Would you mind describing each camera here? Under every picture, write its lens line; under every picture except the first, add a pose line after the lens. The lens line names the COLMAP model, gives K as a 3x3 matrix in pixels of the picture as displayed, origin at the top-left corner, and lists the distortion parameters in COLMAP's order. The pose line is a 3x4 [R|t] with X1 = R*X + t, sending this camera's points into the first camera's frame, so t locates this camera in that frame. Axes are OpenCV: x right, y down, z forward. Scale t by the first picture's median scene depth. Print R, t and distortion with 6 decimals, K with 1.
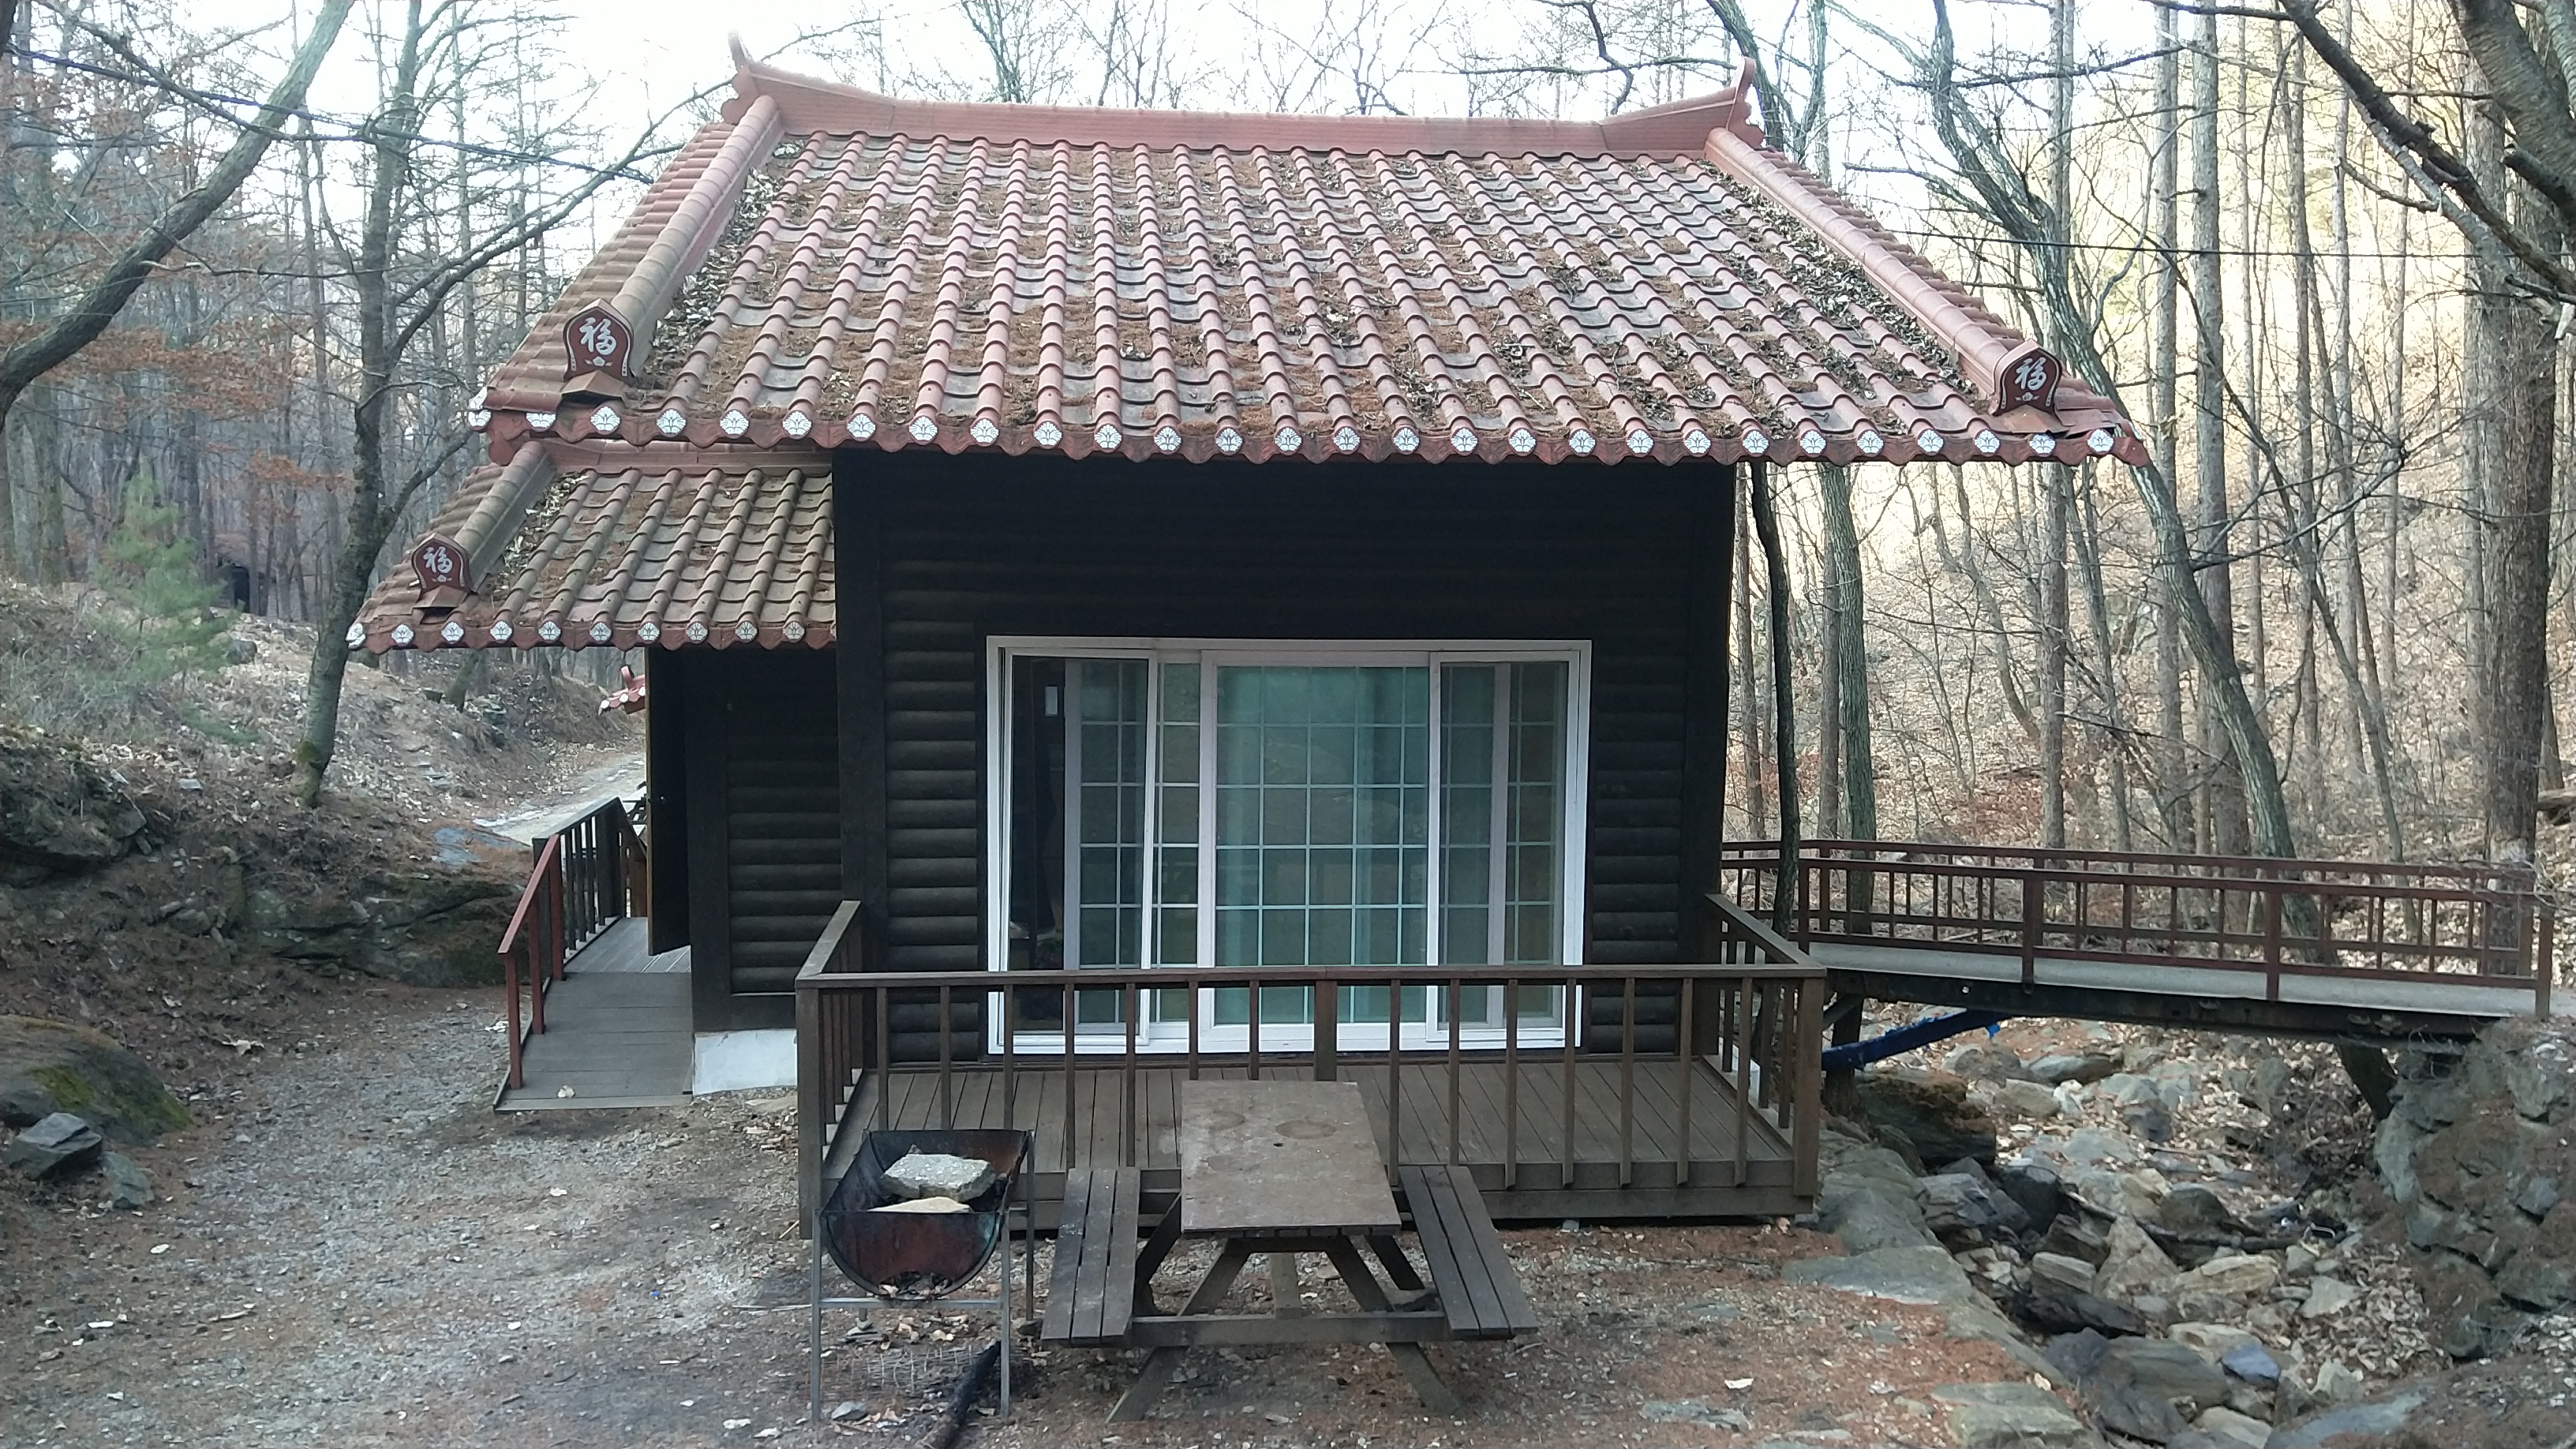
lens RADIAL K [[1937.0, 0, 1288.0], [0, 1937.0, 724.5], [0, 0, 1]] dist [-0.005739, -0.040626]
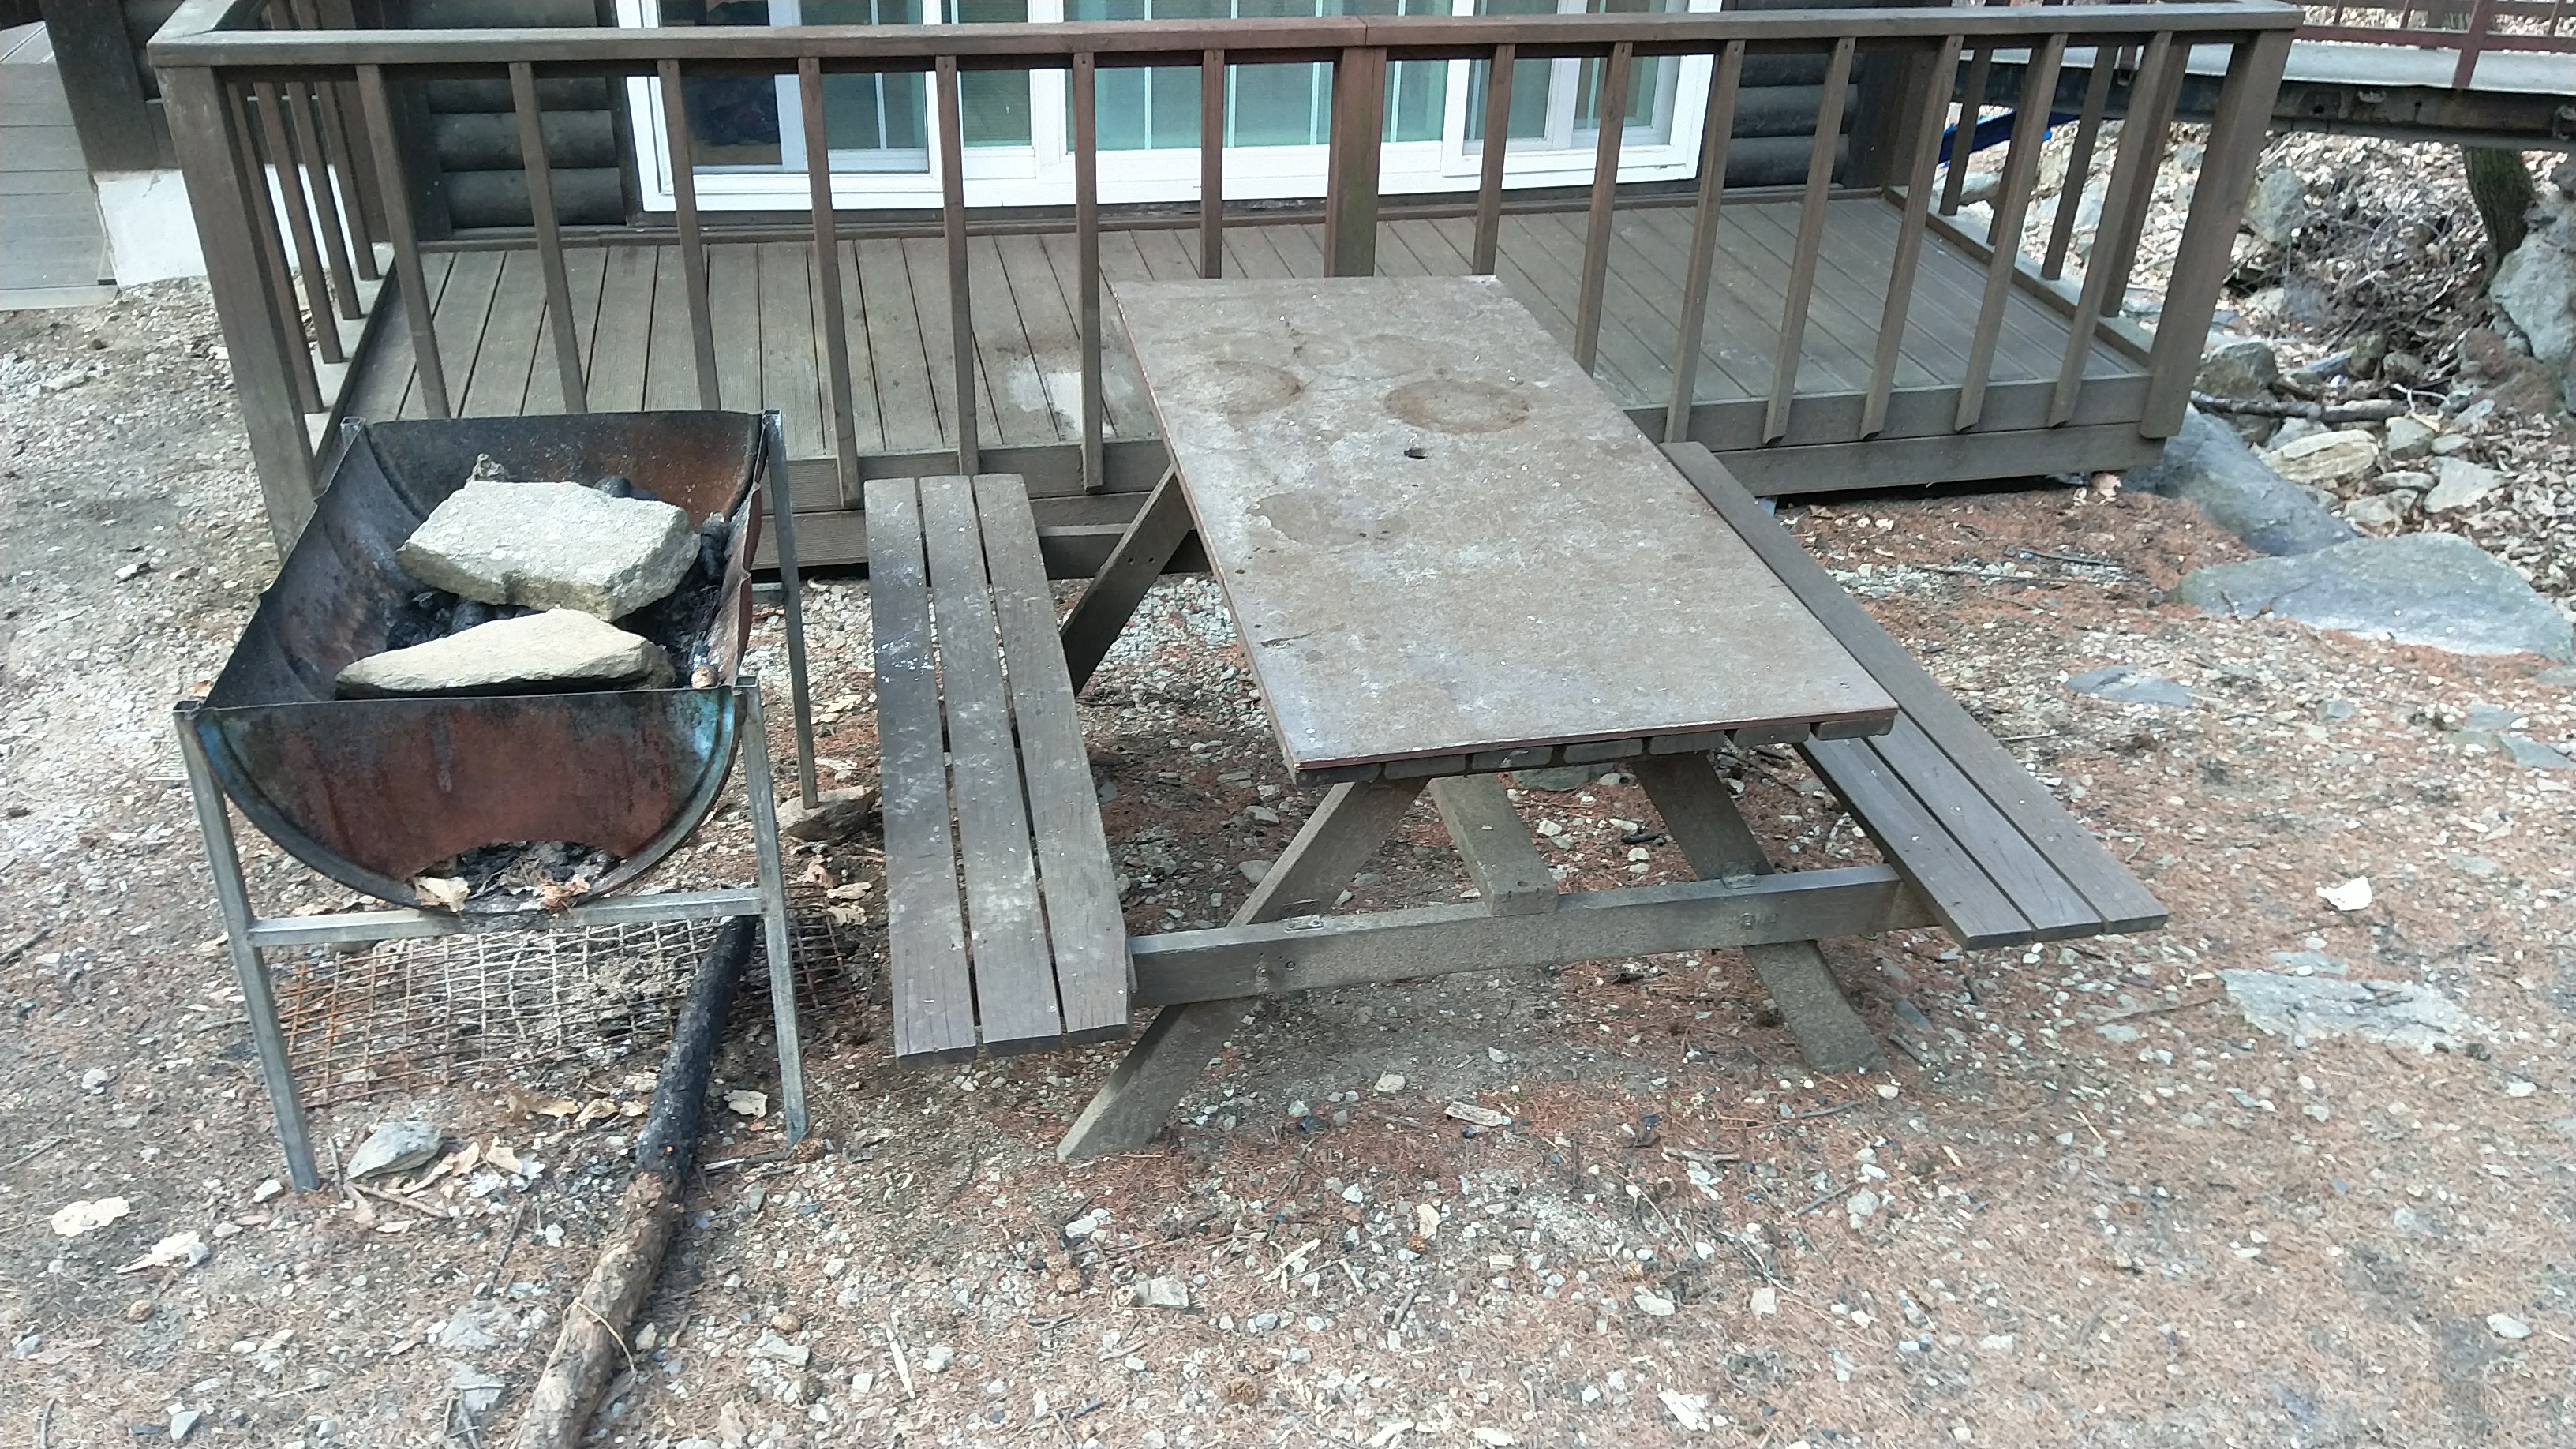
lens RADIAL K [[1914.2, 0, 1288.0], [0, 1914.2, 724.5], [0, 0, 1]] dist [0.021281, 0.002819]
pose [[0.987650, -0.059453, 0.144955, -0.074079], [-0.008799, 0.902696, 0.430188, 0.078062], [-0.156426, -0.426151, 0.891025, 0.498839]]
